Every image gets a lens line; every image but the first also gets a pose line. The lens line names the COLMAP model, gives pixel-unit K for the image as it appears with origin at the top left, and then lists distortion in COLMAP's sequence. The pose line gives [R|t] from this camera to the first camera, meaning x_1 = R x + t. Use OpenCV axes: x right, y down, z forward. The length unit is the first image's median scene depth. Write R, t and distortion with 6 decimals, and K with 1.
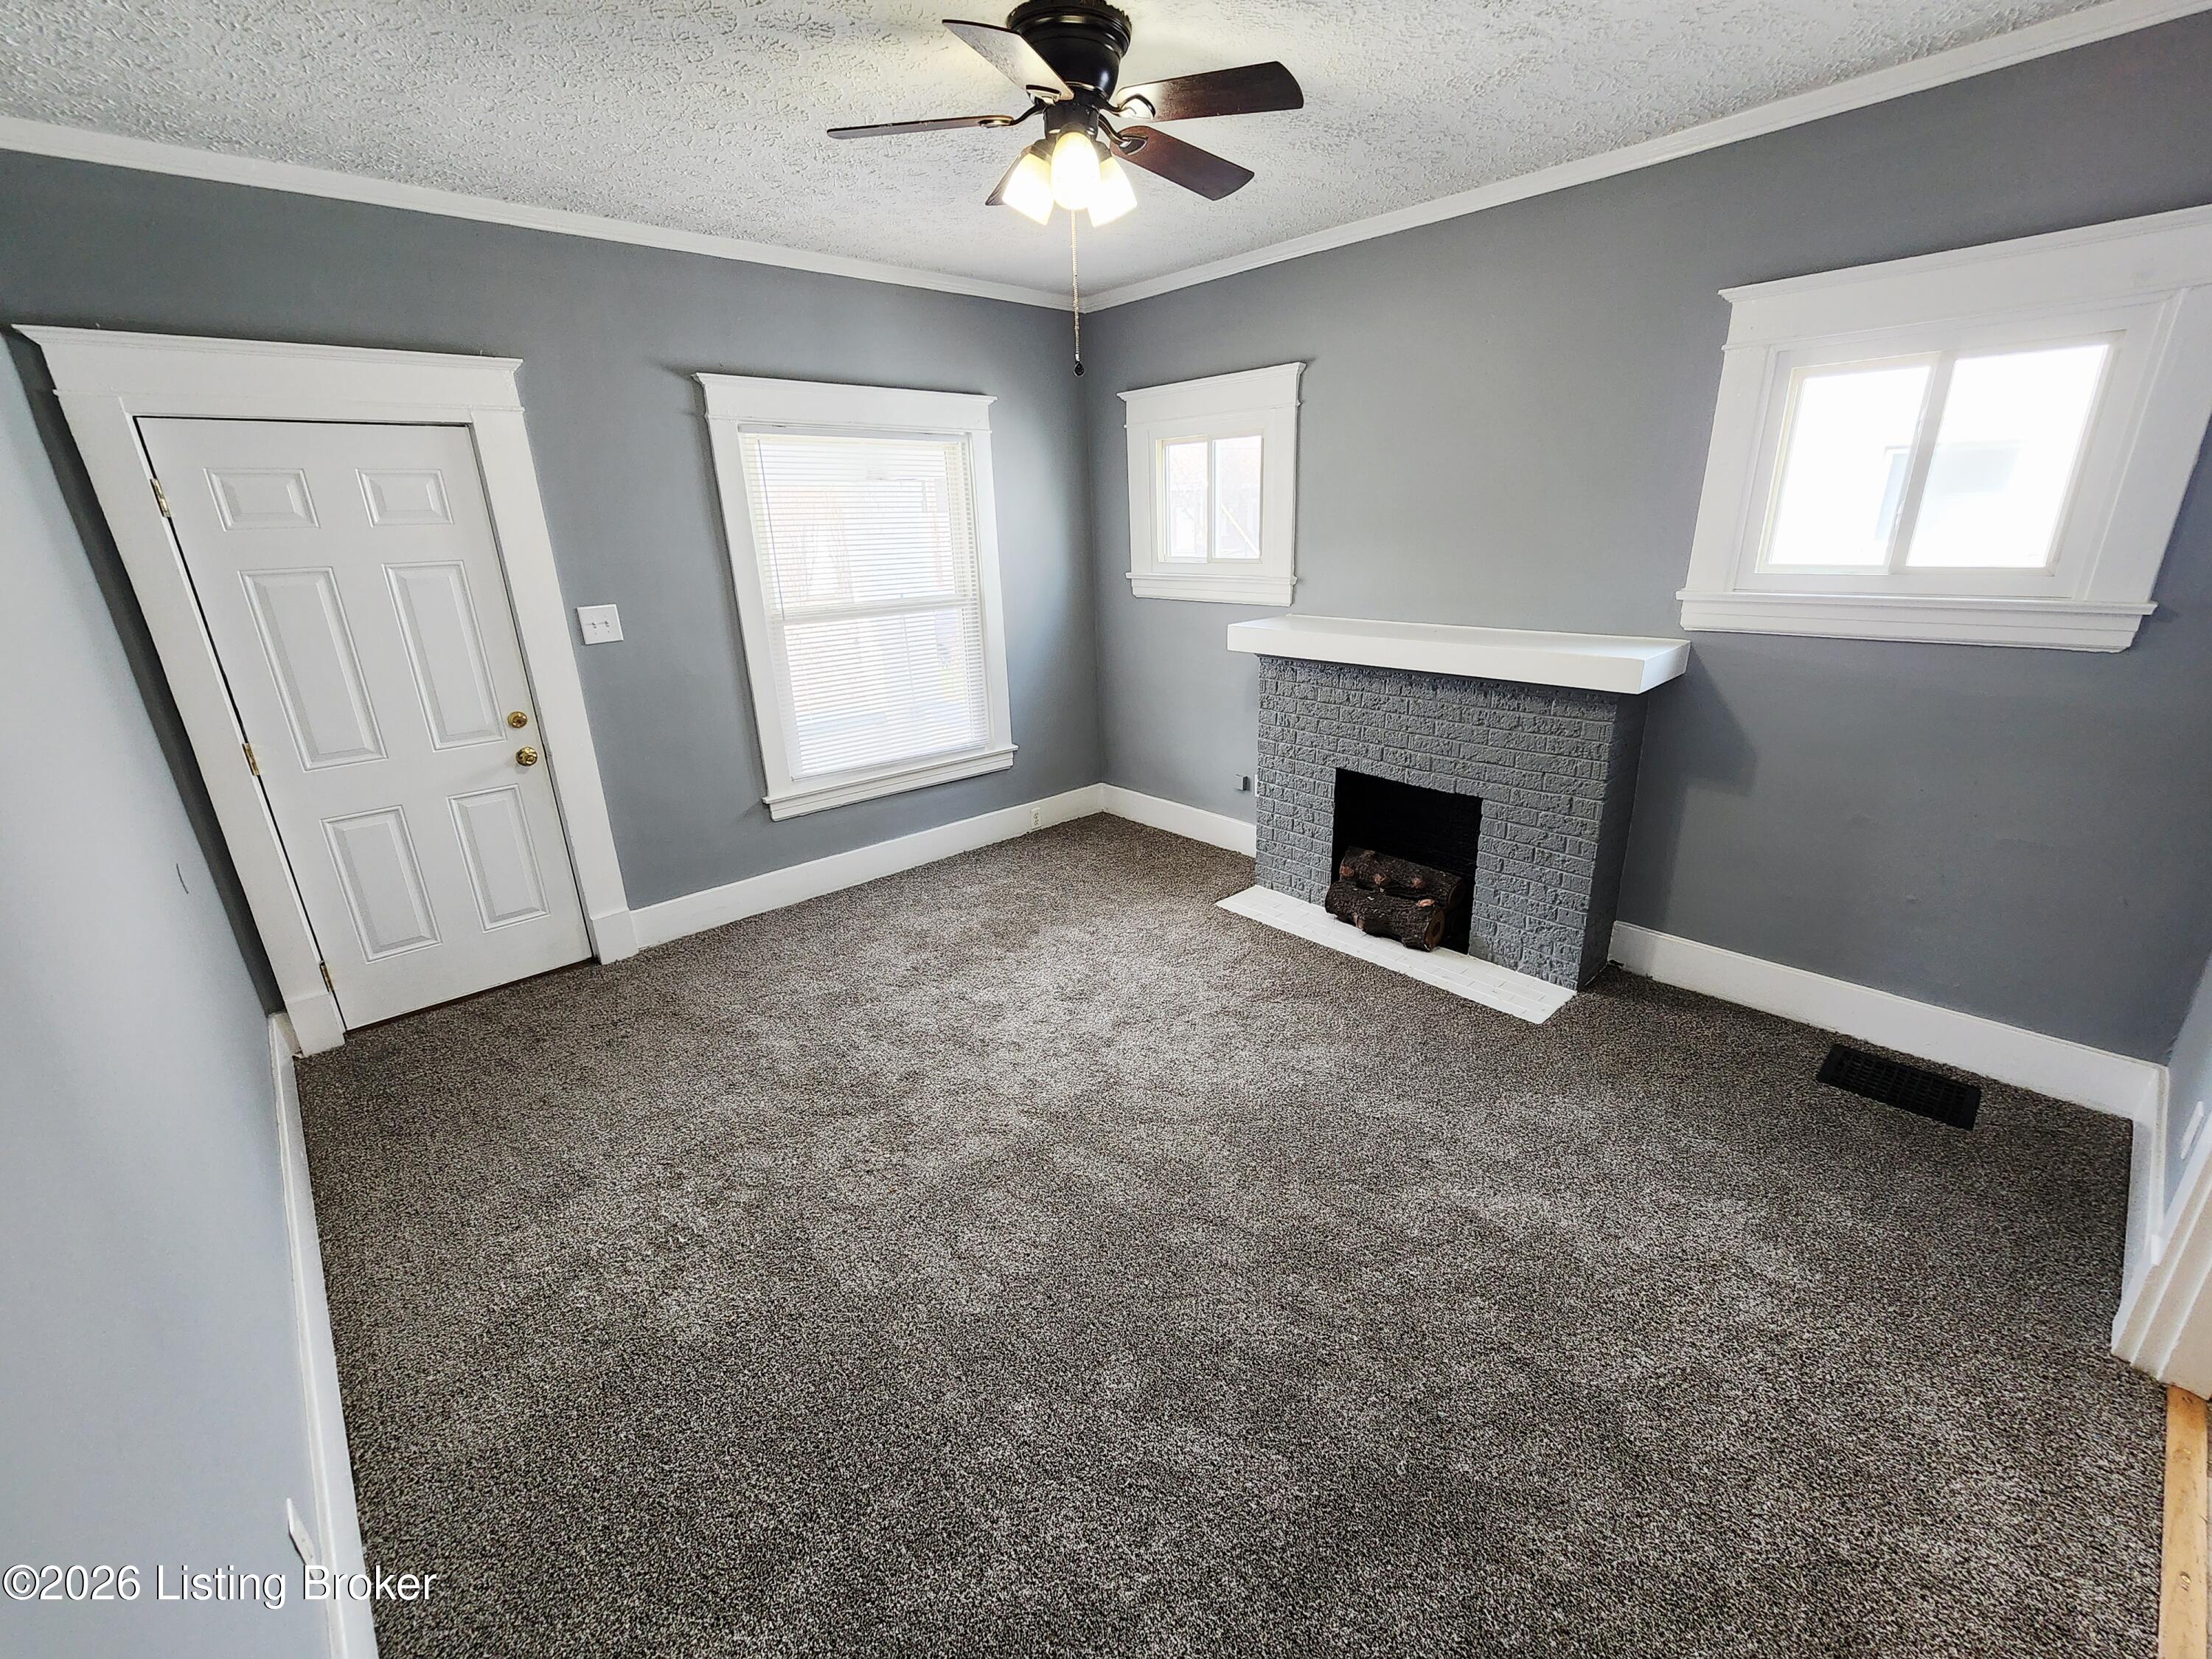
lens RADIAL K [[914.3, 0, 1102.2], [0, 914.3, 819.0], [0, 0, 1]] dist [0.000060, 0.000576]
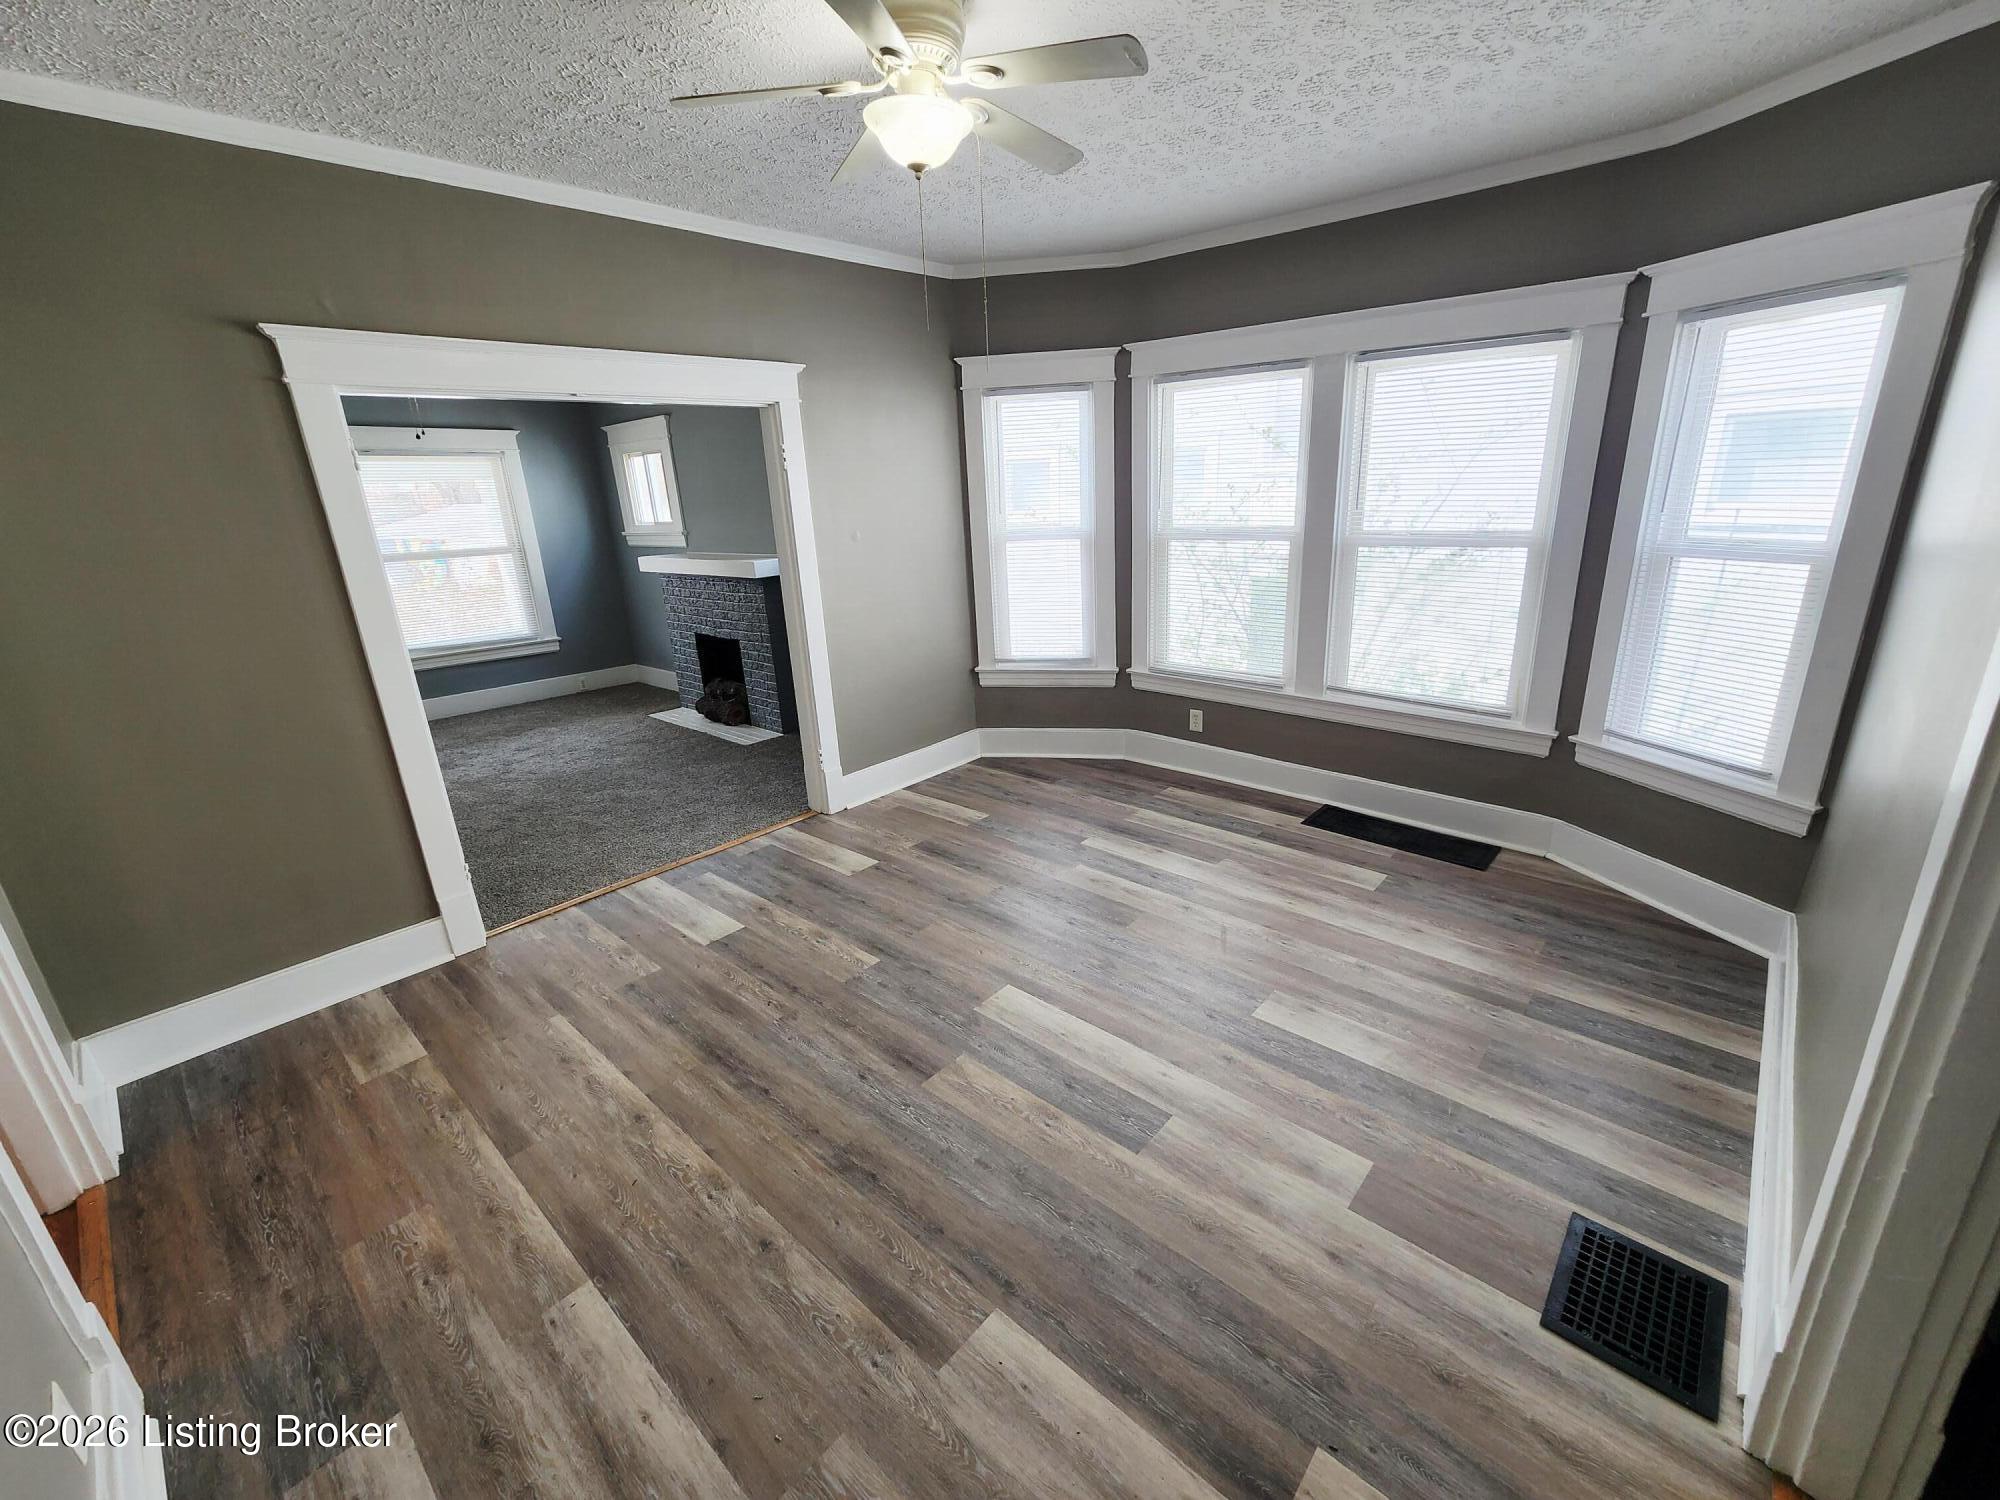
lens RADIAL K [[826.7, 0, 998.5], [0, 826.7, 748.0], [0, 0, 1]] dist [0.000060, 0.000576]
pose [[0.995015, -0.041586, 0.090638, 0.724950], [0.043575, 0.998848, -0.020074, 0.243429], [-0.089699, 0.023923, 0.995682, -0.731773]]
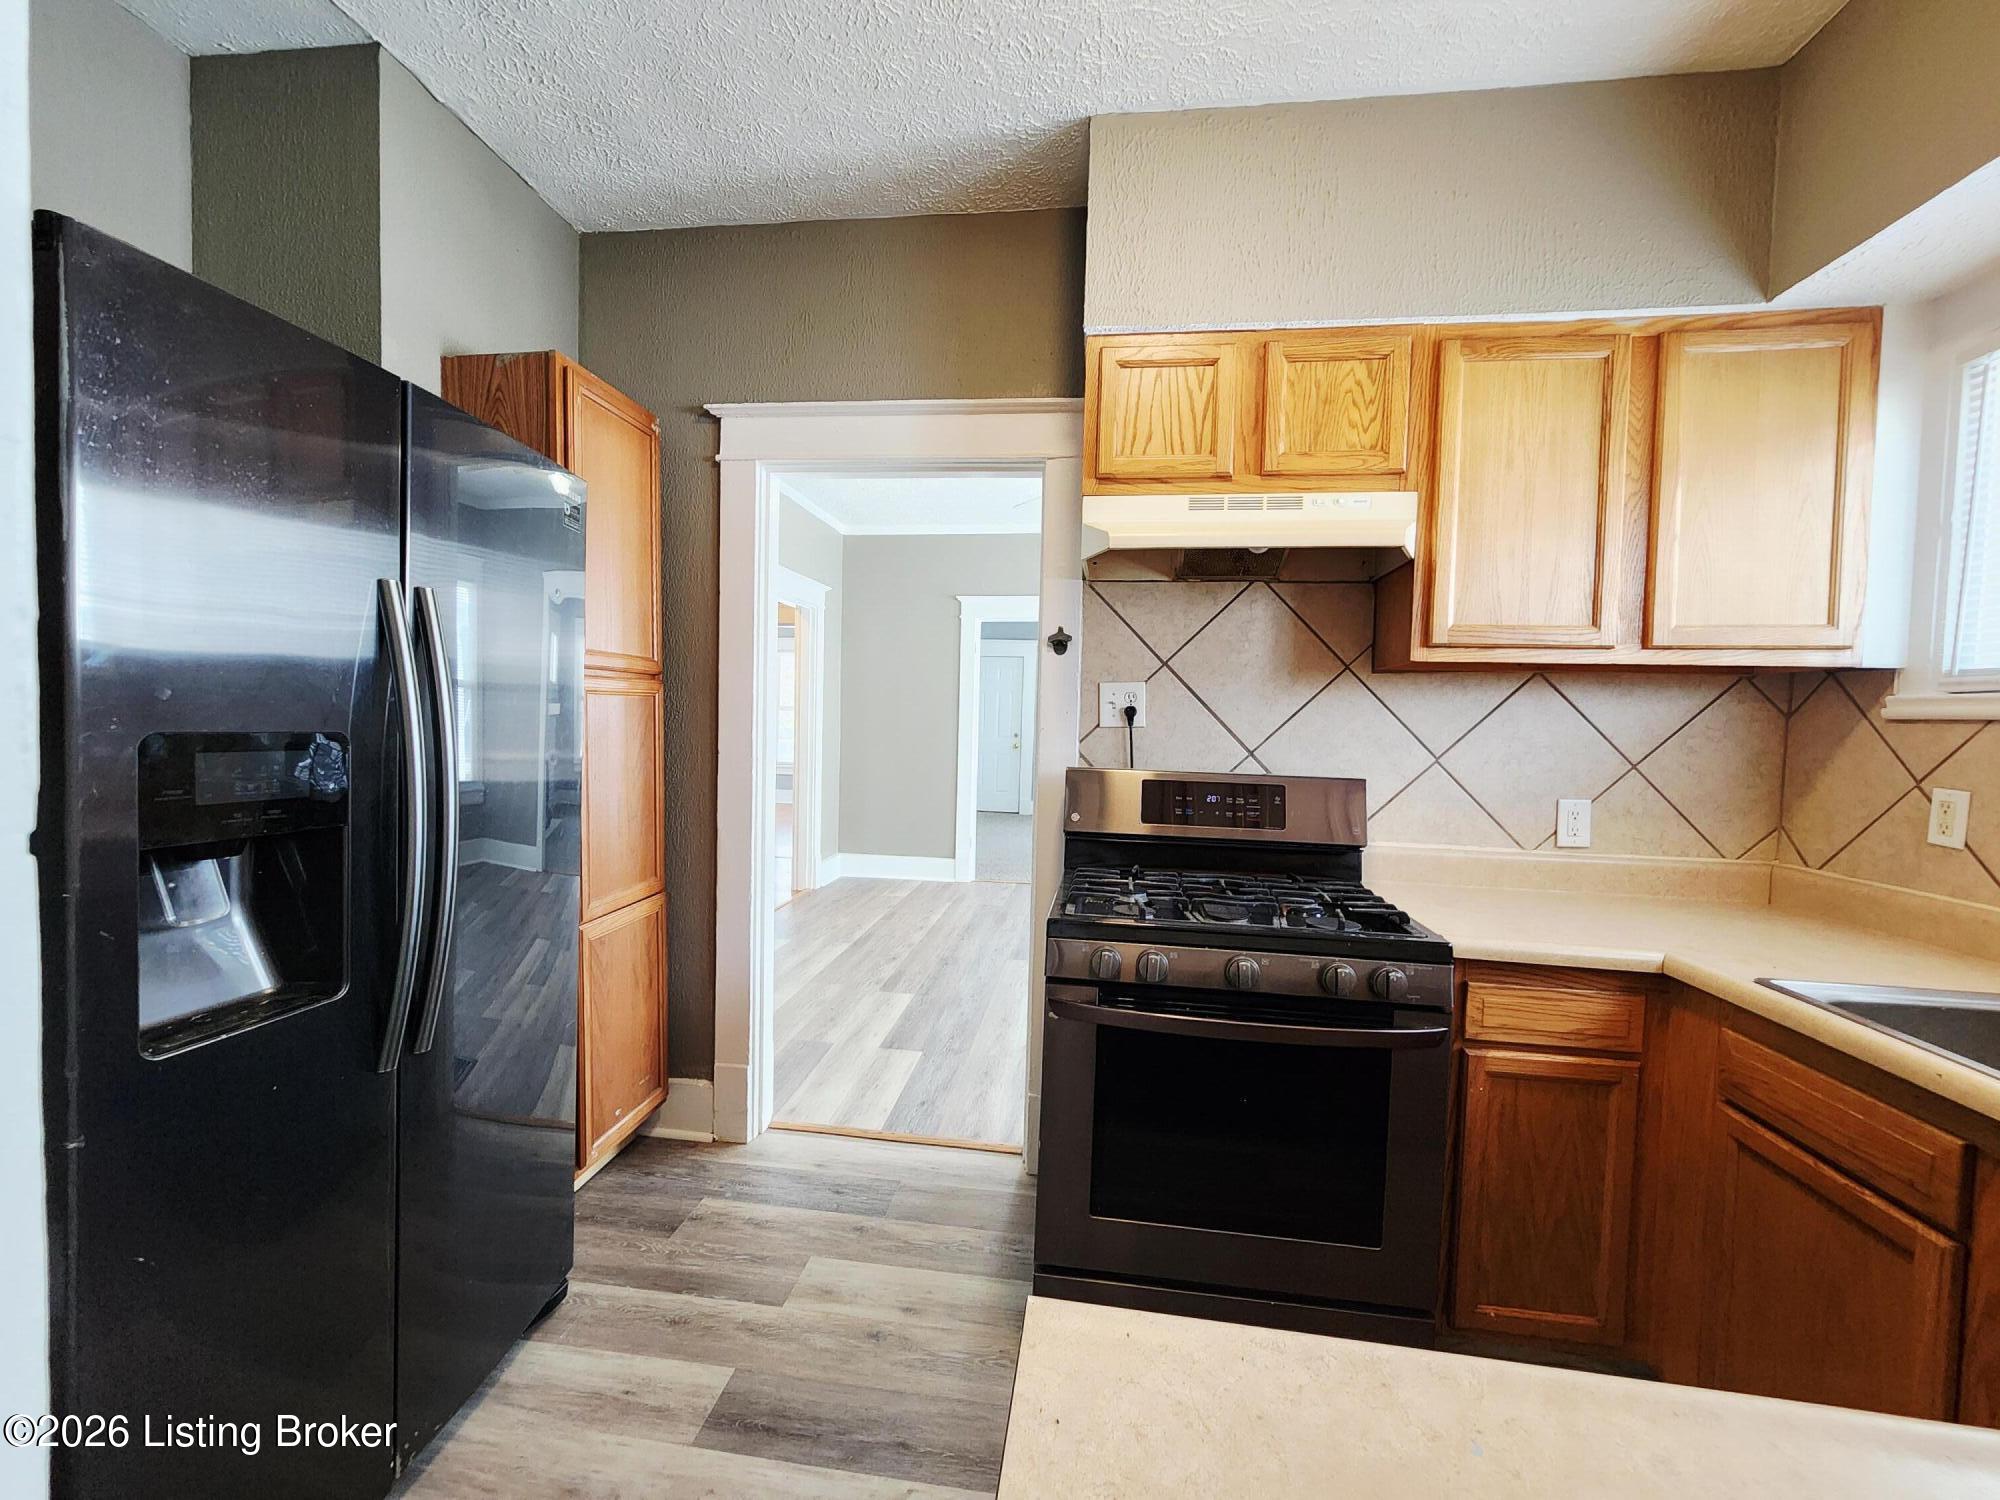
lens RADIAL K [[826.7, 0, 1005.8], [0, 826.7, 750.9], [0, 0, 1]] dist [0.000060, 0.000576]
pose [[0.646063, 0.081607, -0.758909, 1.586277], [-0.288581, 0.946583, -0.143882, 0.378164], [0.706629, 0.311964, 0.635102, -0.928819]]
